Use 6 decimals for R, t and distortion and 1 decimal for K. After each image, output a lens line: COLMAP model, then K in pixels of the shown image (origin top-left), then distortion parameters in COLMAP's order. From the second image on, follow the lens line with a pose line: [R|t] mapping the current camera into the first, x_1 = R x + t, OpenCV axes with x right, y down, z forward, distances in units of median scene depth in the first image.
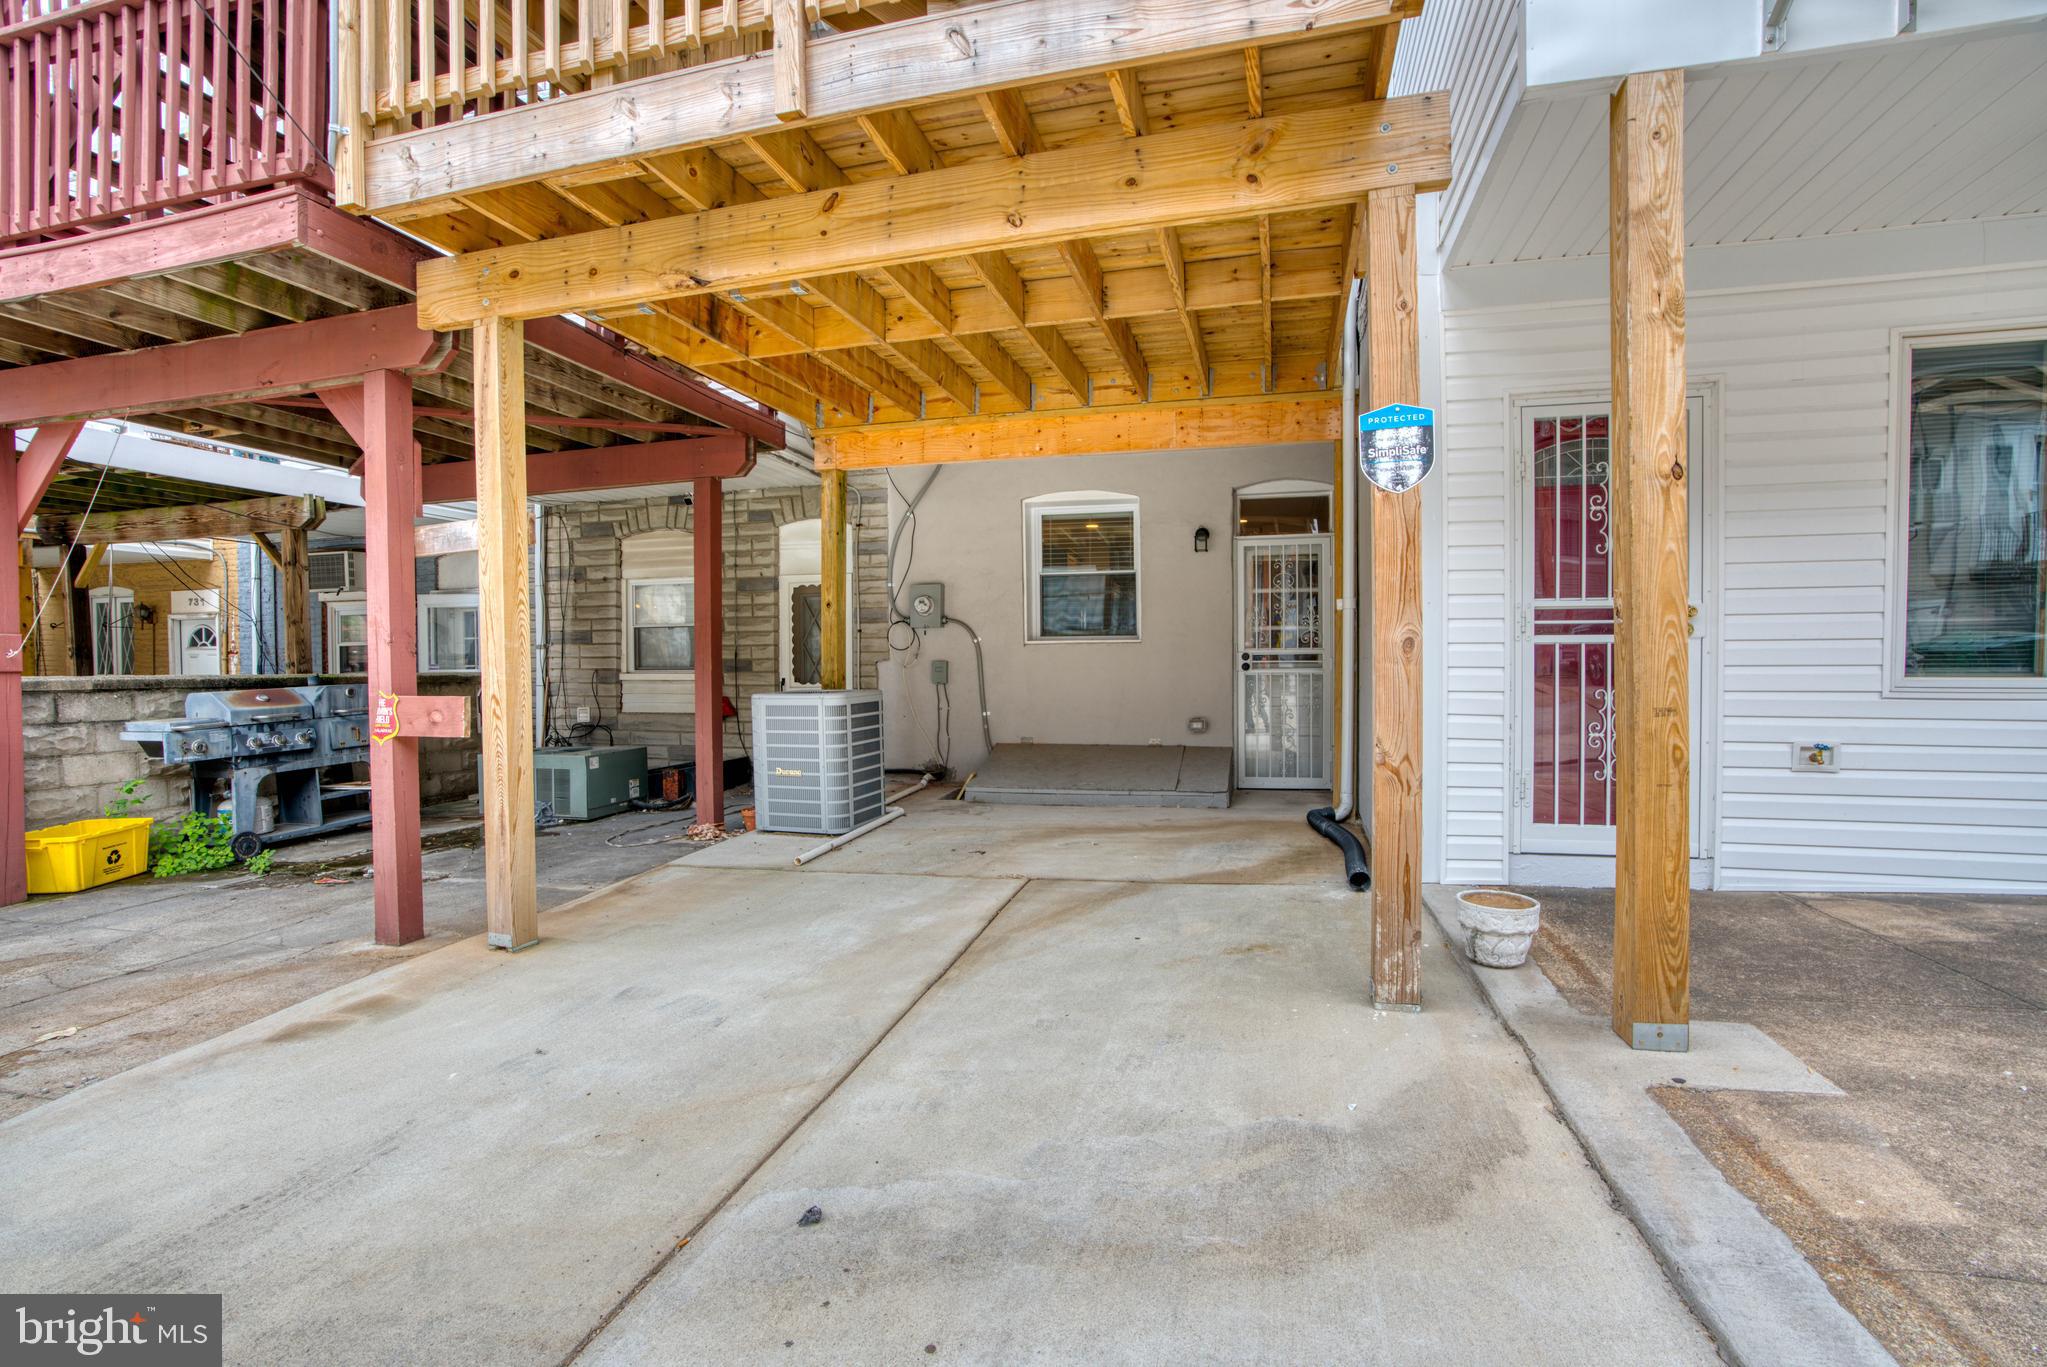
lens RADIAL K [[949.9, 0, 995.5], [0, 949.9, 695.5], [0, 0, 1]] dist [-0.066564, 0.023834]
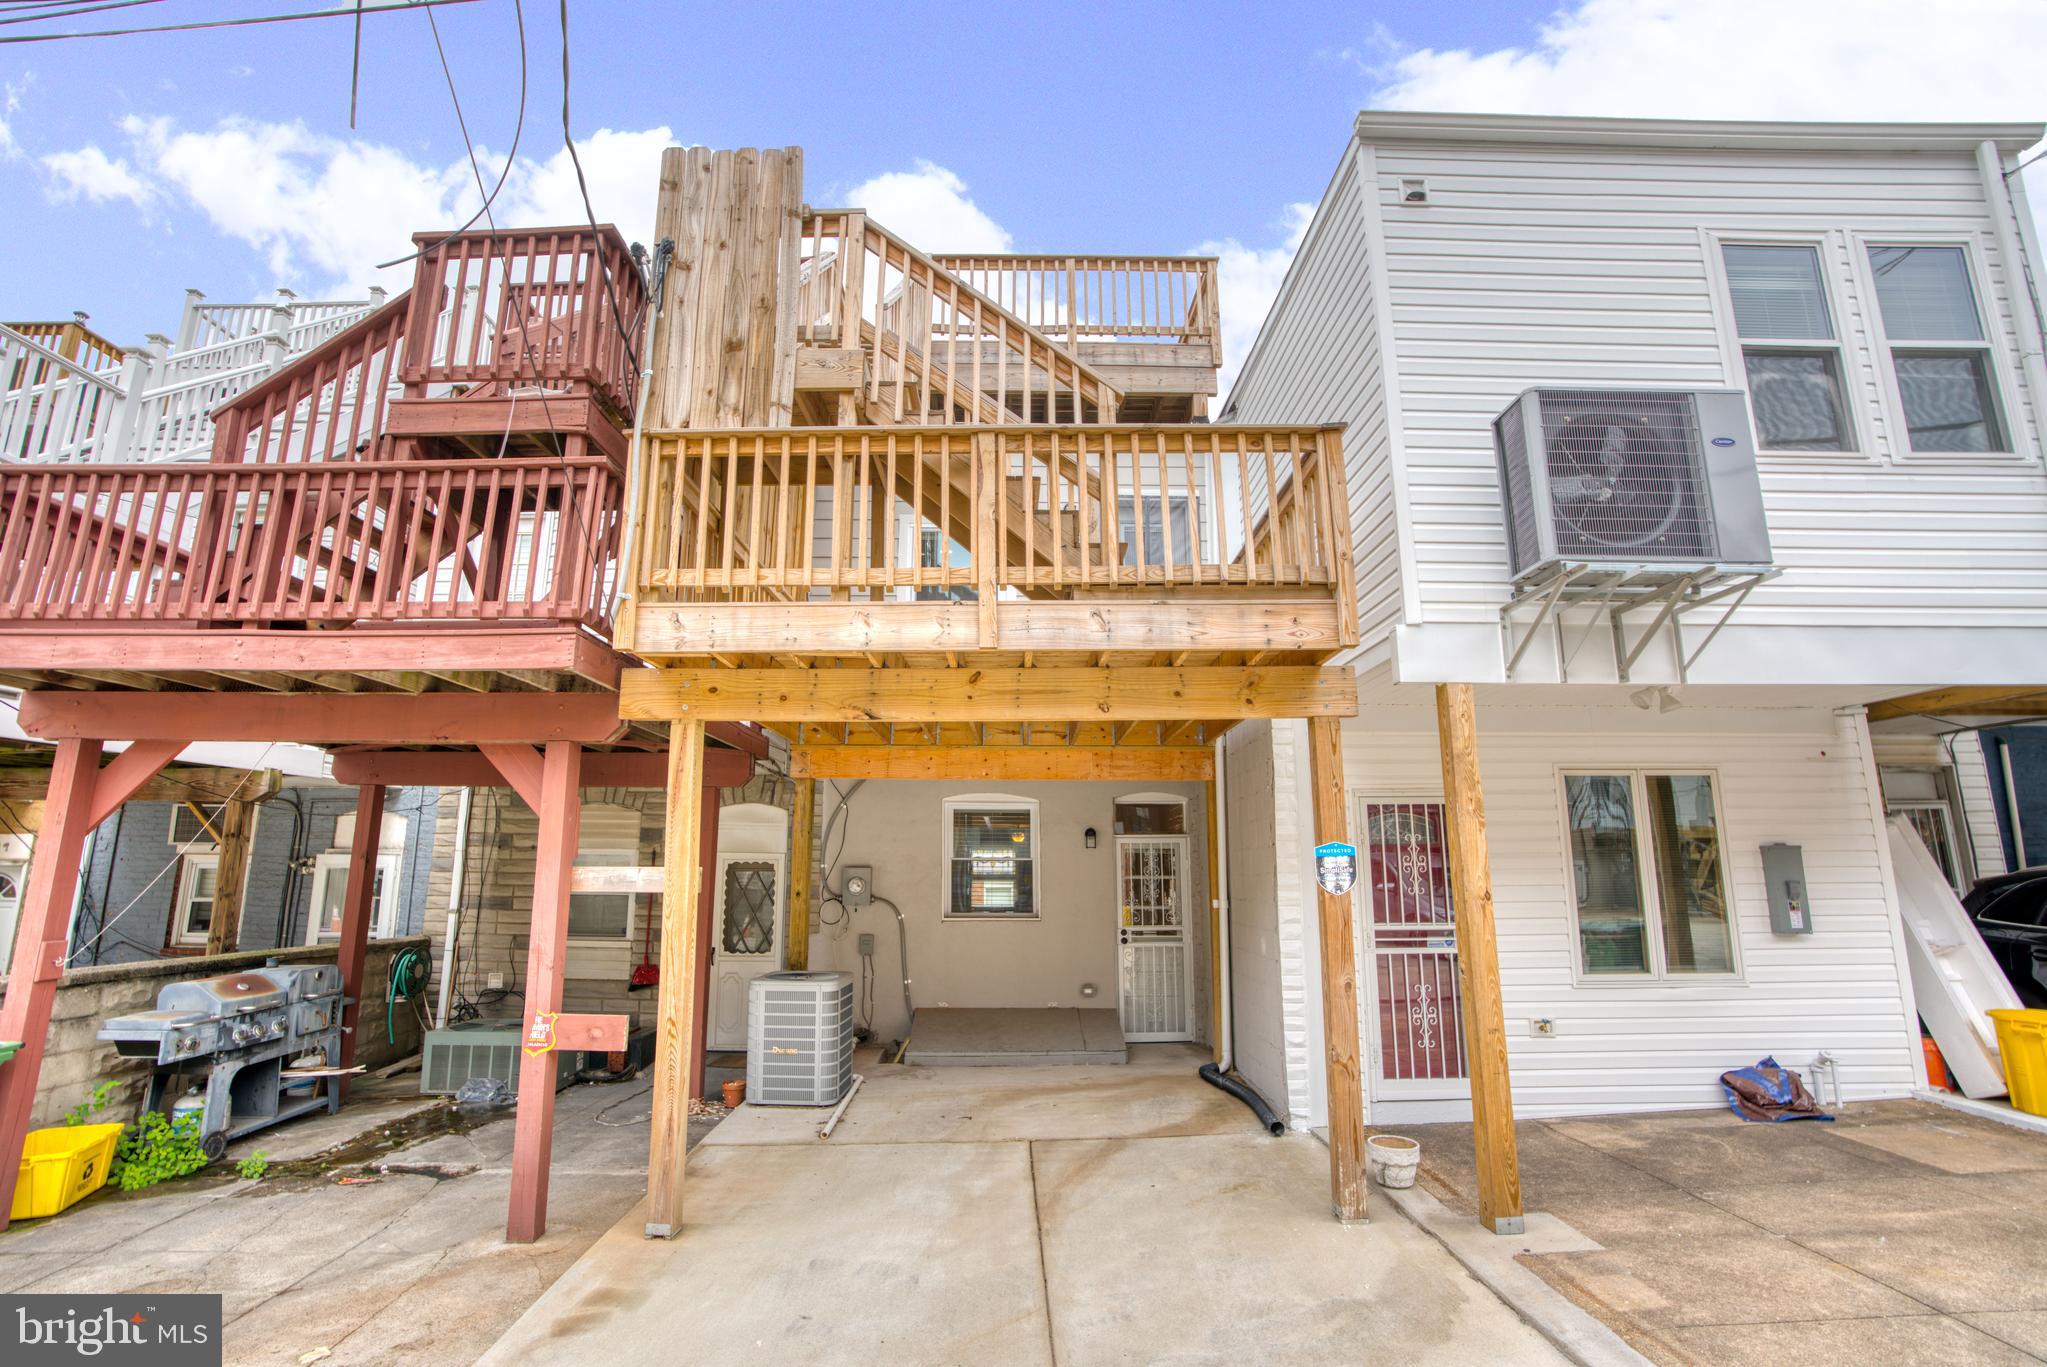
lens RADIAL K [[952.3, 0, 1004.9], [0, 952.3, 696.0], [0, 0, 1]] dist [-0.068932, 0.027712]
pose [[0.962725, 0.058648, 0.264046, -0.516982], [0.000108, 0.976127, -0.217202, -0.164240], [-0.270481, 0.209135, 0.939735, -0.426318]]
